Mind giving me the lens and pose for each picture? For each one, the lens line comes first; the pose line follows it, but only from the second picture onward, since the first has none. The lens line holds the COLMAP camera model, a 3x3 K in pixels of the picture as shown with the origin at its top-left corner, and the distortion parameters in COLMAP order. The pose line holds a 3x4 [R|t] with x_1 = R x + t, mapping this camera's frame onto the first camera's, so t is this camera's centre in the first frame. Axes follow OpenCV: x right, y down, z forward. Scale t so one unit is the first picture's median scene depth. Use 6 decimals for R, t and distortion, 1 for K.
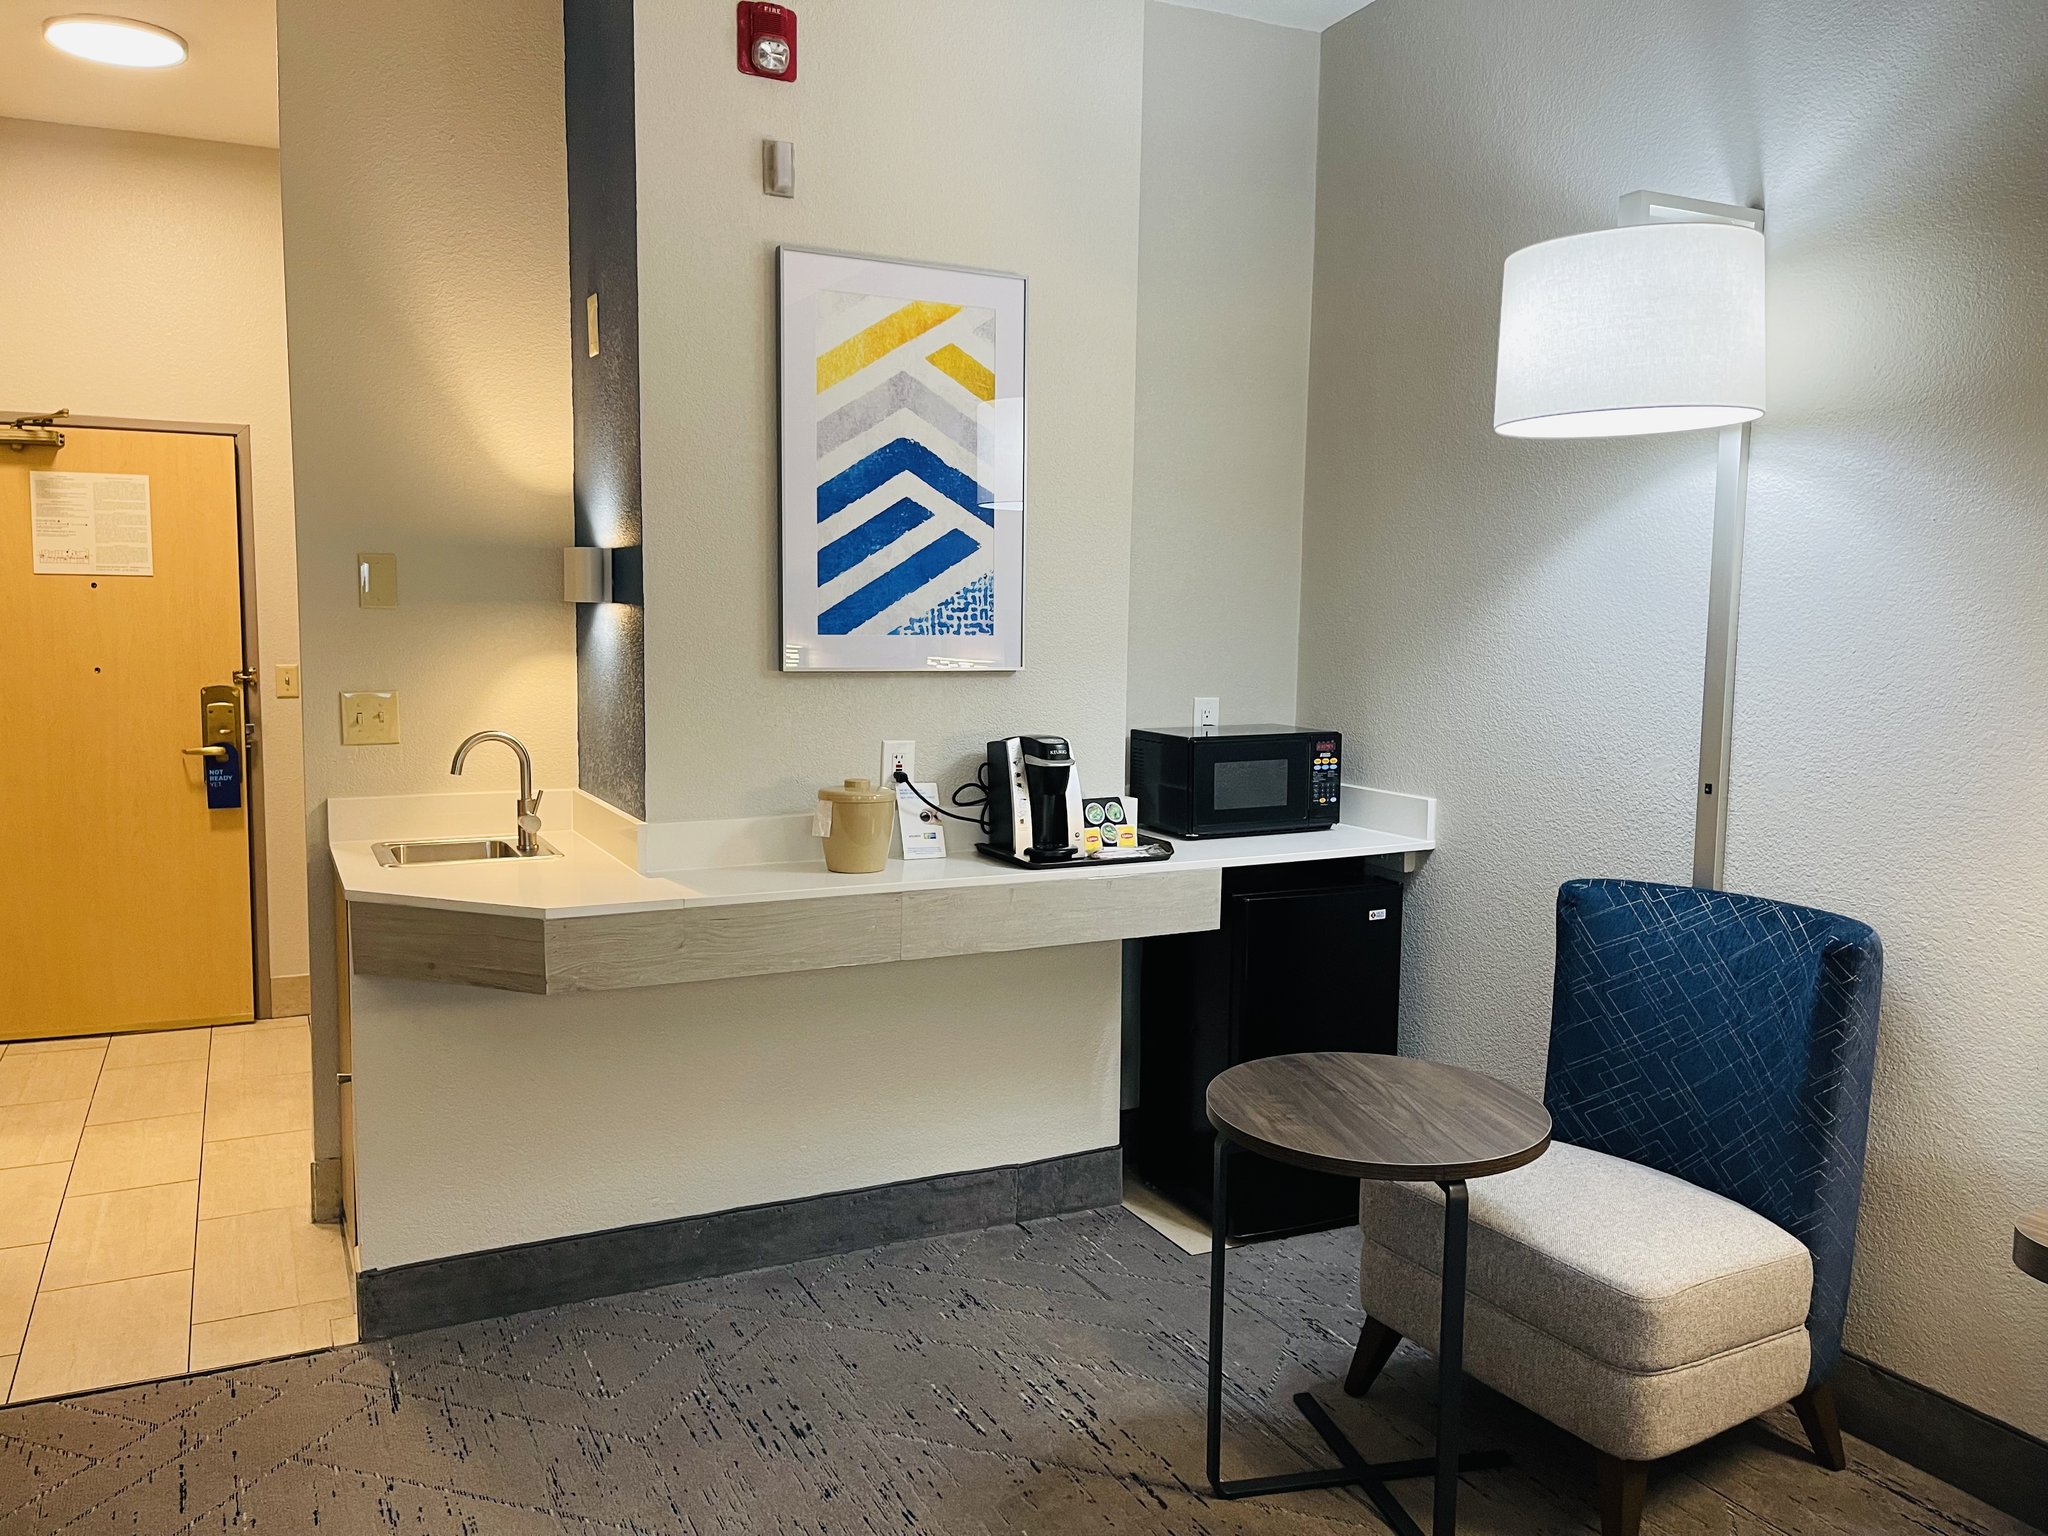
lens RADIAL K [[1491.5, 0, 1024.0], [0, 1491.5, 768.0], [0, 0, 1]] dist [0.075671, -0.106339]
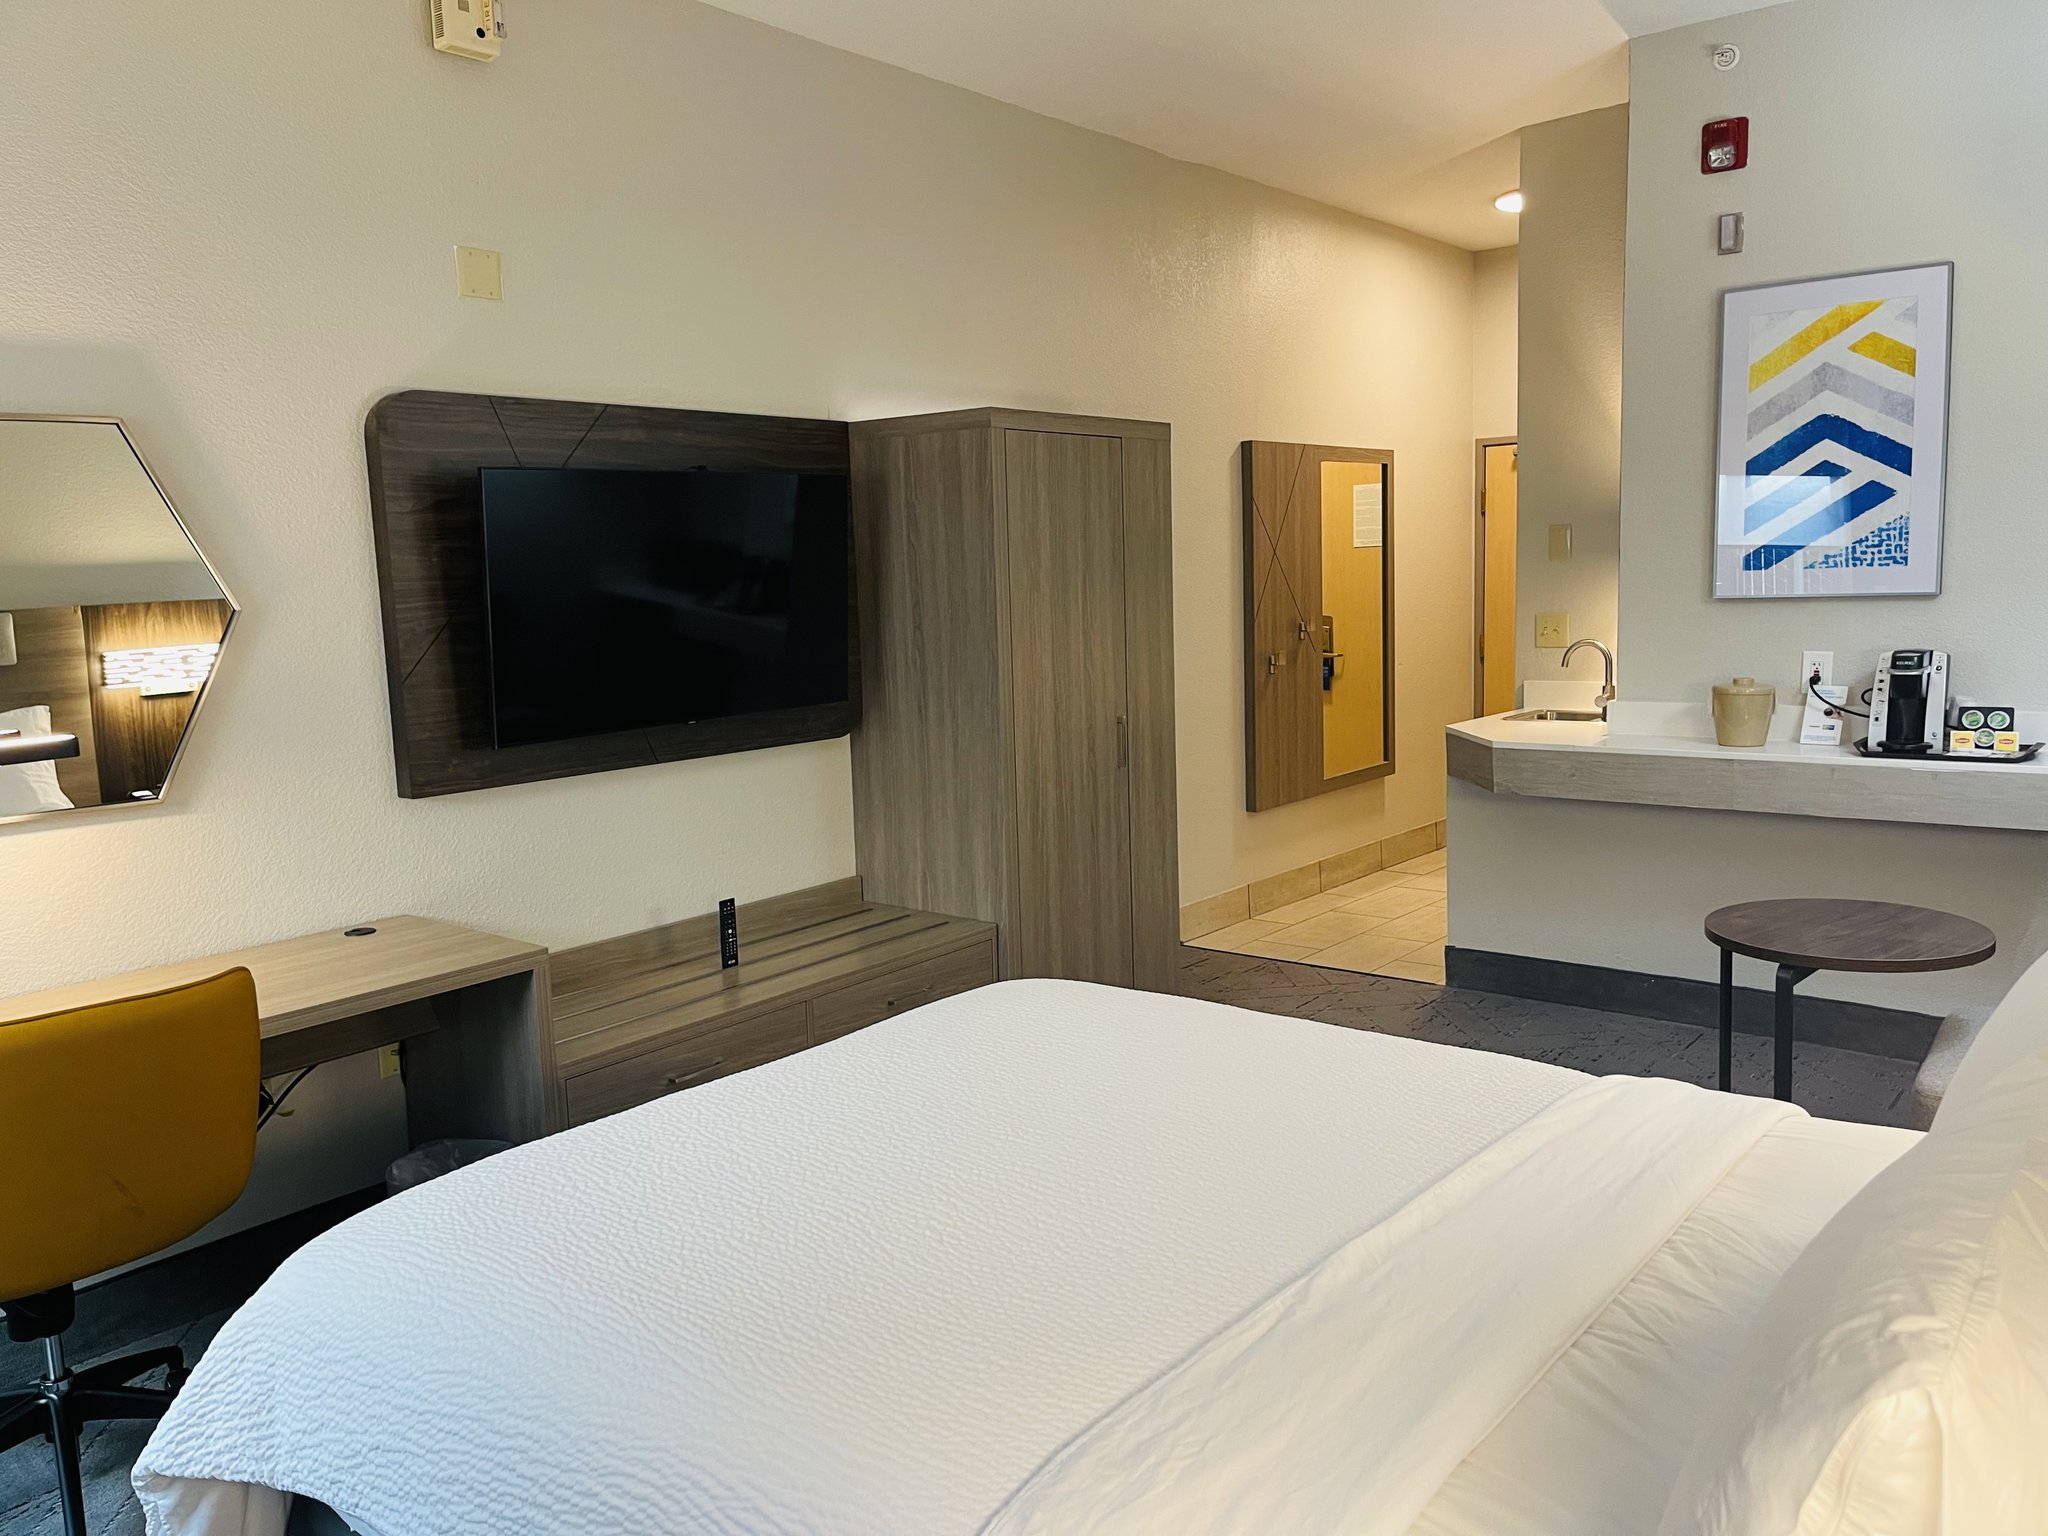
lens RADIAL K [[1491.5, 0, 1024.0], [0, 1491.5, 768.0], [0, 0, 1]] dist [0.075671, -0.106339]
pose [[0.421767, 0.094994, -0.901714, 0.817536], [-0.048856, 0.995433, 0.082016, 0.008310], [0.905387, 0.009462, 0.424481, -0.164498]]
